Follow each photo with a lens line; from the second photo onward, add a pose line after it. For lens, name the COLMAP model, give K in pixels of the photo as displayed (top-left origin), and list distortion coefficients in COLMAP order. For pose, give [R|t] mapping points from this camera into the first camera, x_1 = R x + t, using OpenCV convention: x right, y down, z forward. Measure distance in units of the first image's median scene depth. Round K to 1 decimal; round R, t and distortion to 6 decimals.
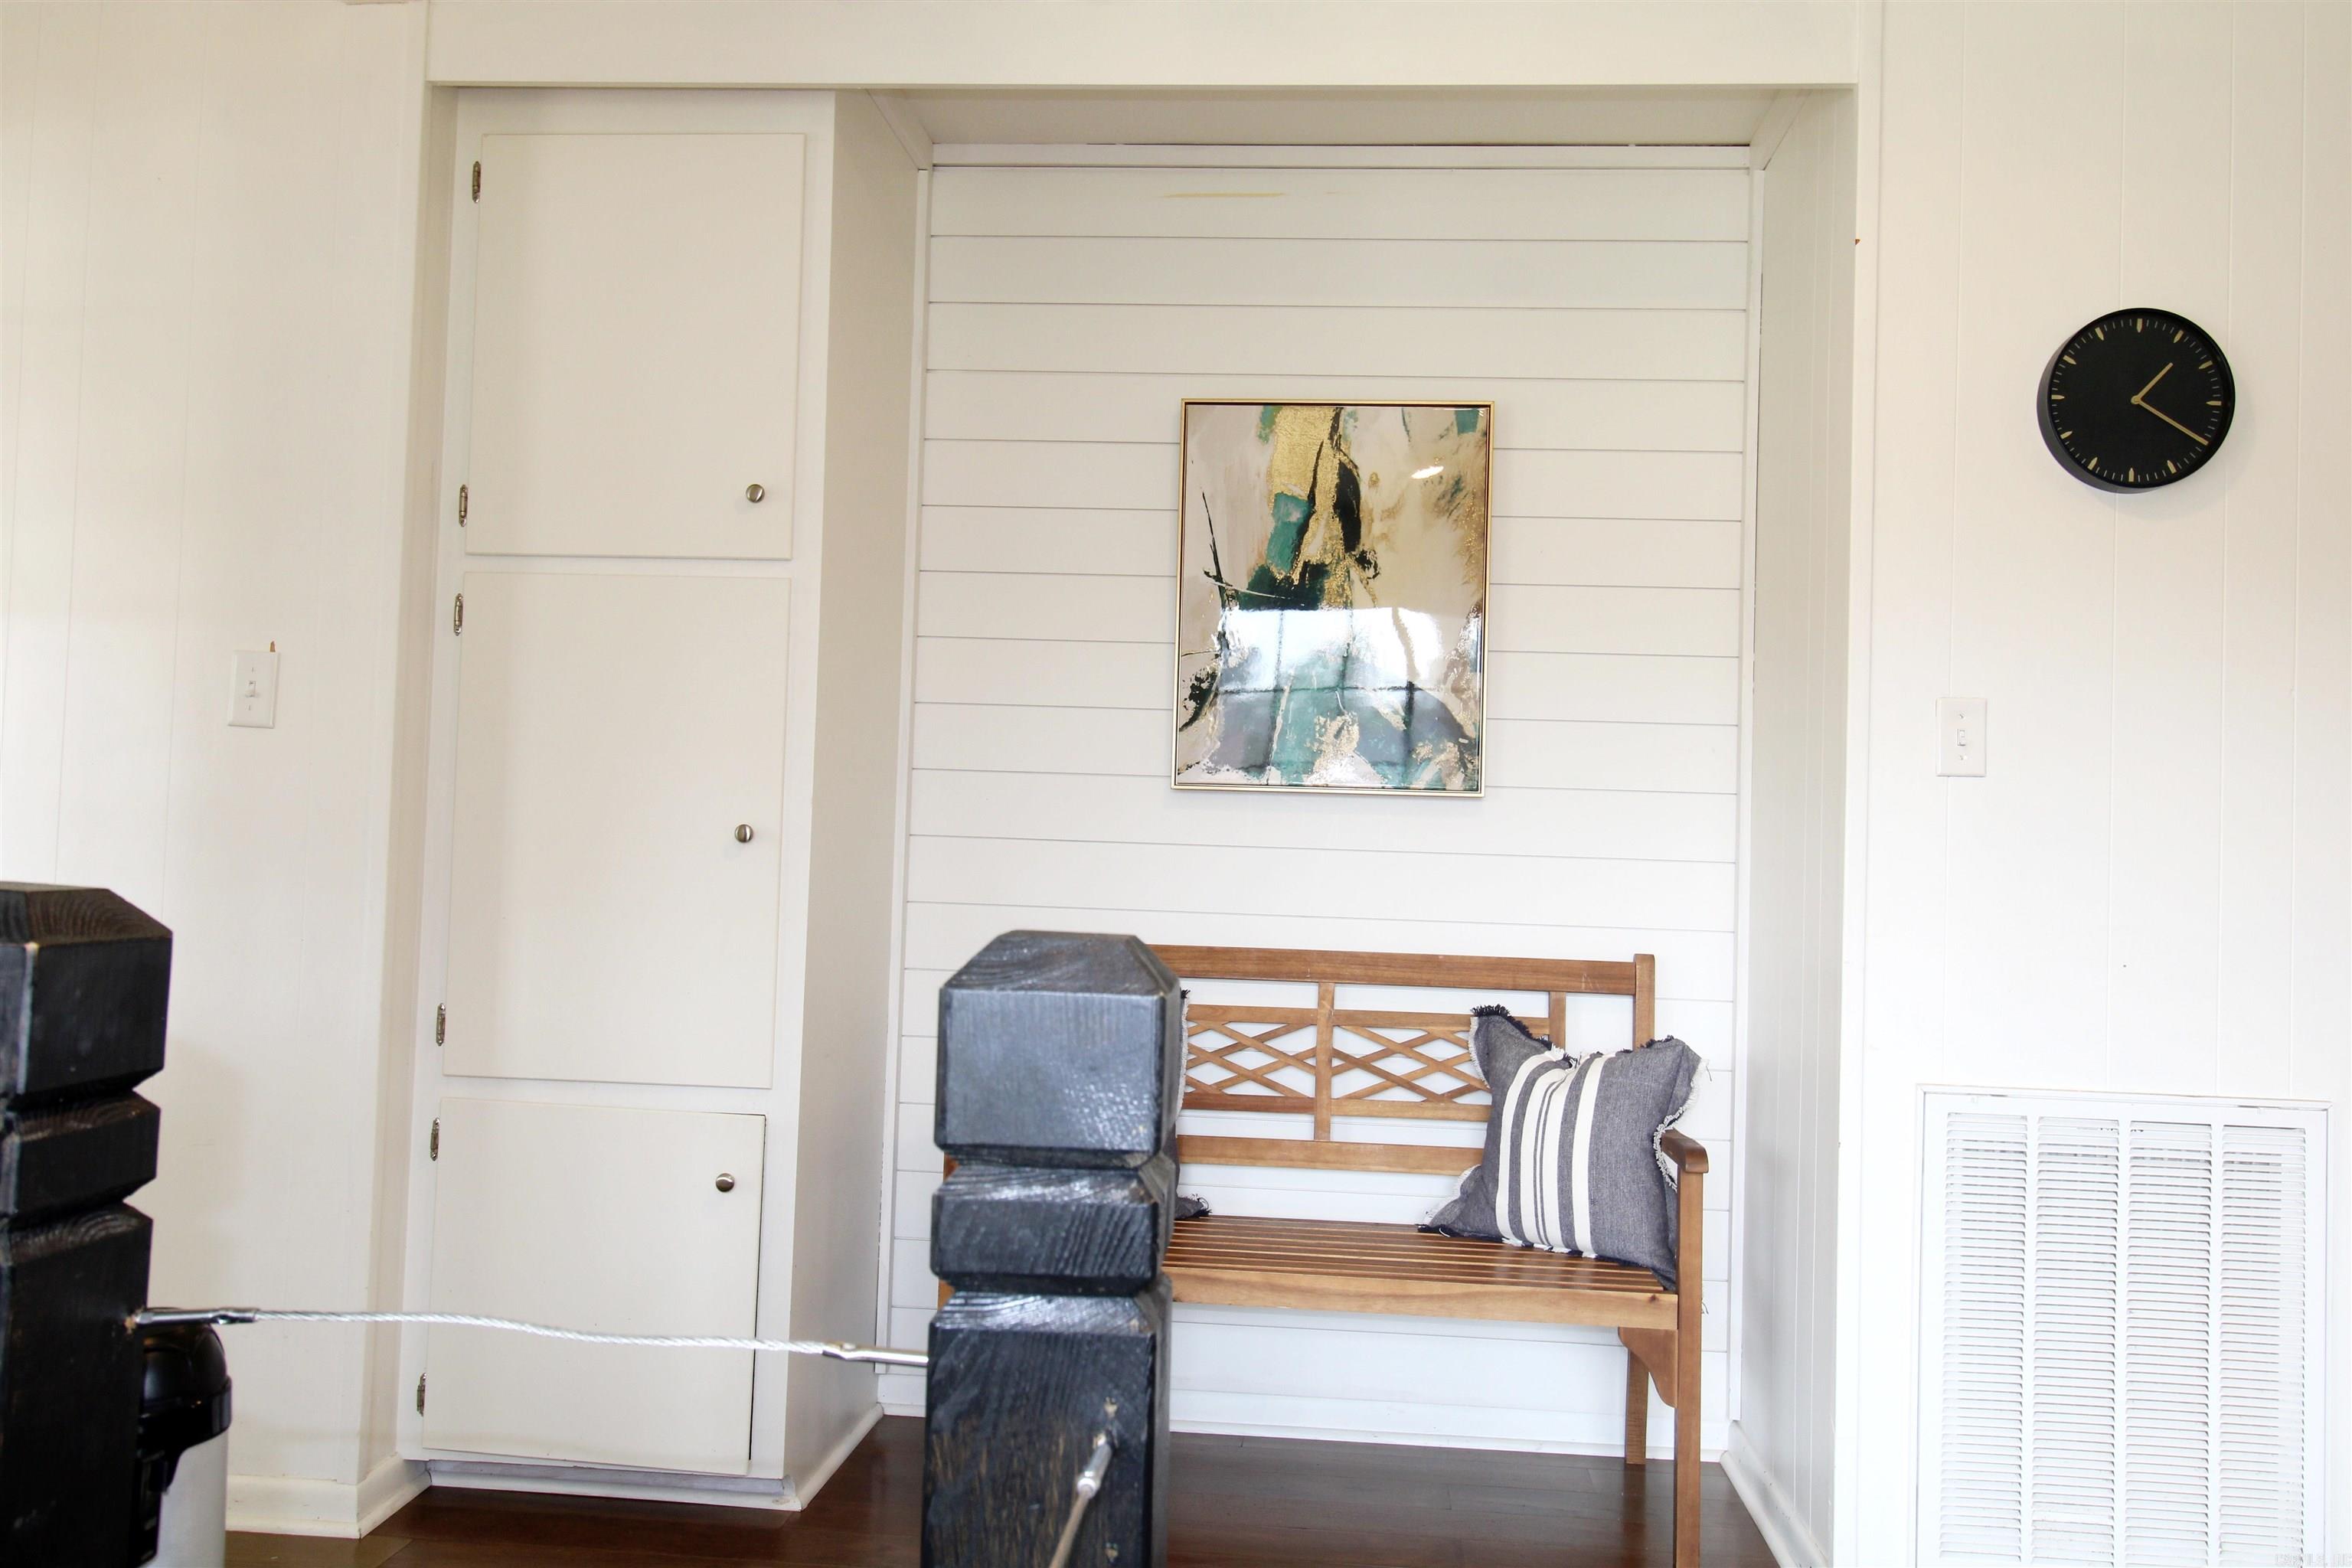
lens RADIAL K [[1831.1, 0, 1200.3], [0, 1831.1, 785.4], [0, 0, 1]] dist [0.014223, -0.009070]
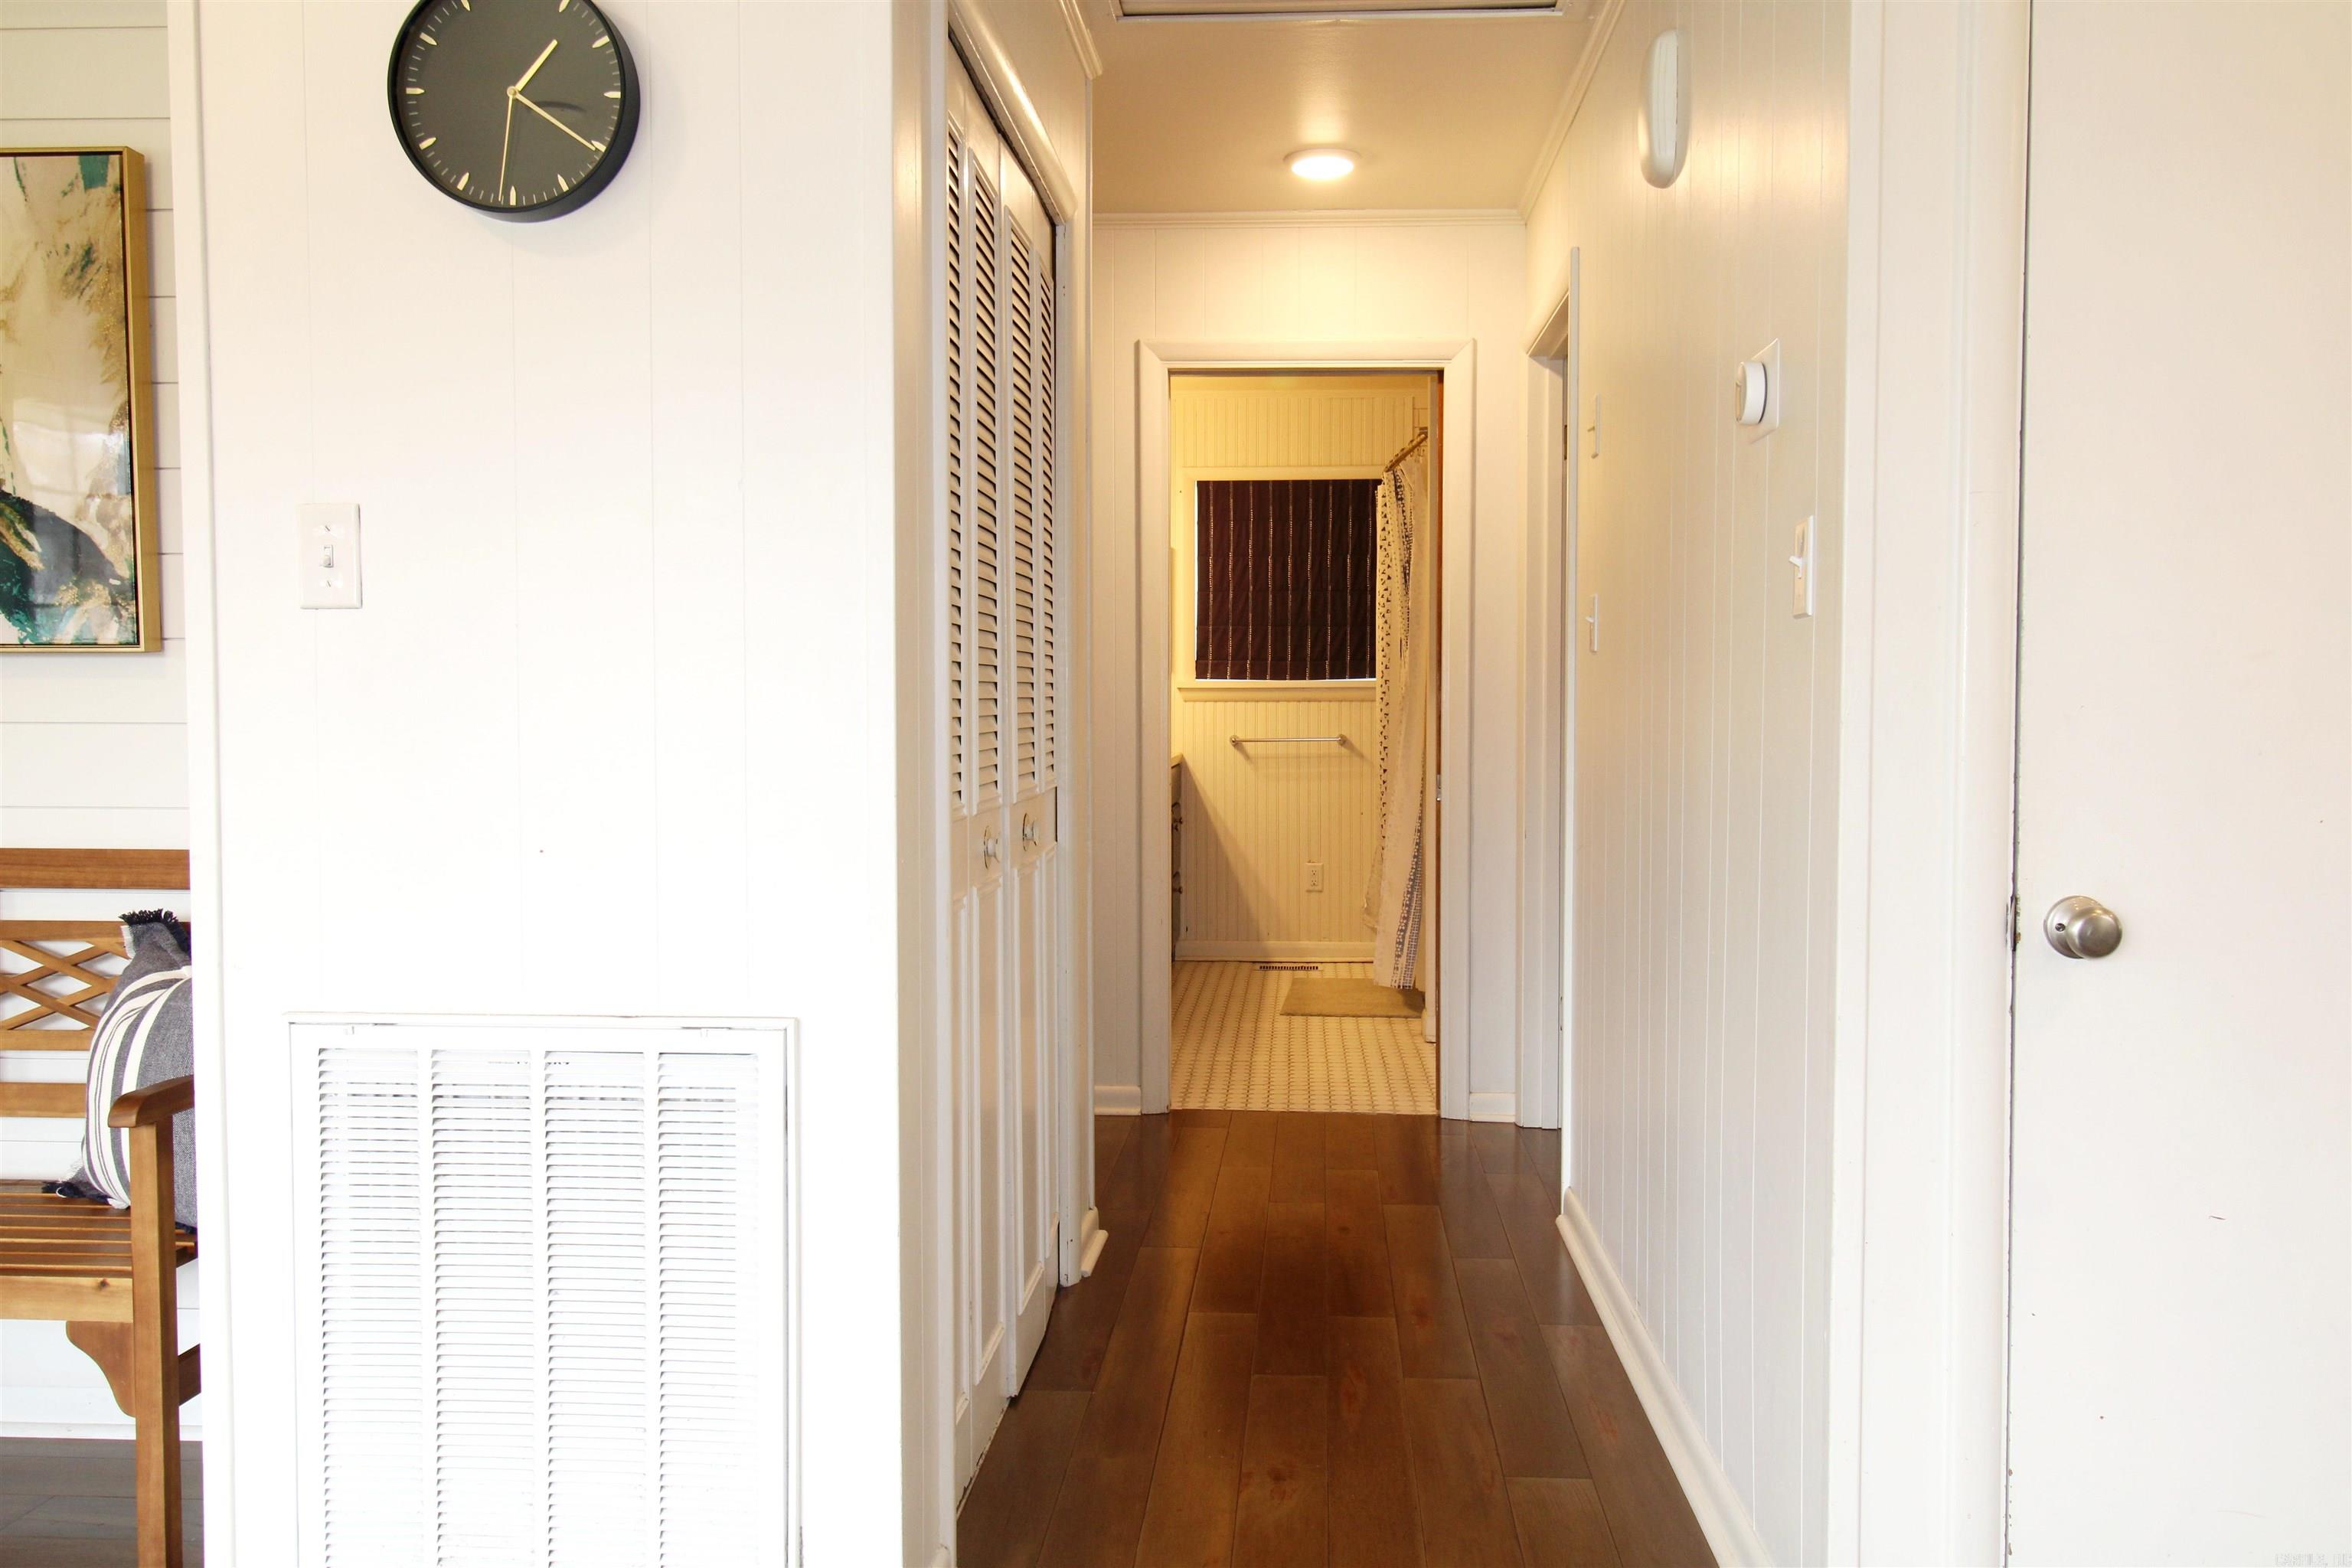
lens RADIAL K [[1831.1, 0, 1200.3], [0, 1831.1, 785.4], [0, 0, 1]] dist [0.014223, -0.009070]
pose [[0.999183, -0.030085, 0.026979, 0.602446], [0.027905, 0.996577, 0.077819, 0.015221], [-0.029227, -0.077002, 0.996602, 0.183471]]
